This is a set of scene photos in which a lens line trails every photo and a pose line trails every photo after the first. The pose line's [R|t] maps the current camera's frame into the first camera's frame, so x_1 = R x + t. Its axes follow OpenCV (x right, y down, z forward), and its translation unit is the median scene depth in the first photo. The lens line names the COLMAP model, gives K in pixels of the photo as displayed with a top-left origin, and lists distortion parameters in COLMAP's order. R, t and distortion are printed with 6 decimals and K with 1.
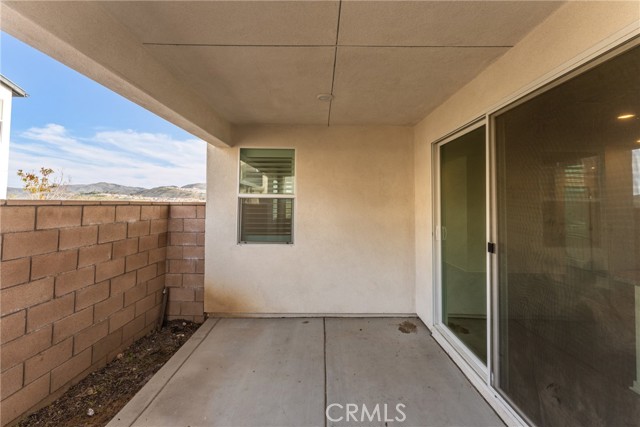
lens RADIAL K [[266.9, 0, 318.6], [0, 266.9, 209.9], [0, 0, 1]] dist [-0.004419, 0.000084]
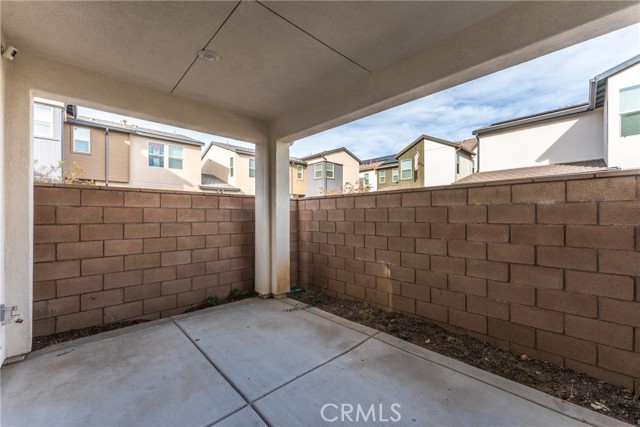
lens RADIAL K [[266.9, 0, 318.7], [0, 266.9, 214.4], [0, 0, 1]] dist [-0.004419, 0.000084]
pose [[-0.732749, -0.002250, -0.680495, 0.363370], [-0.011119, 0.999901, 0.008666, 0.086219], [0.680408, 0.013916, -0.732701, 1.243363]]
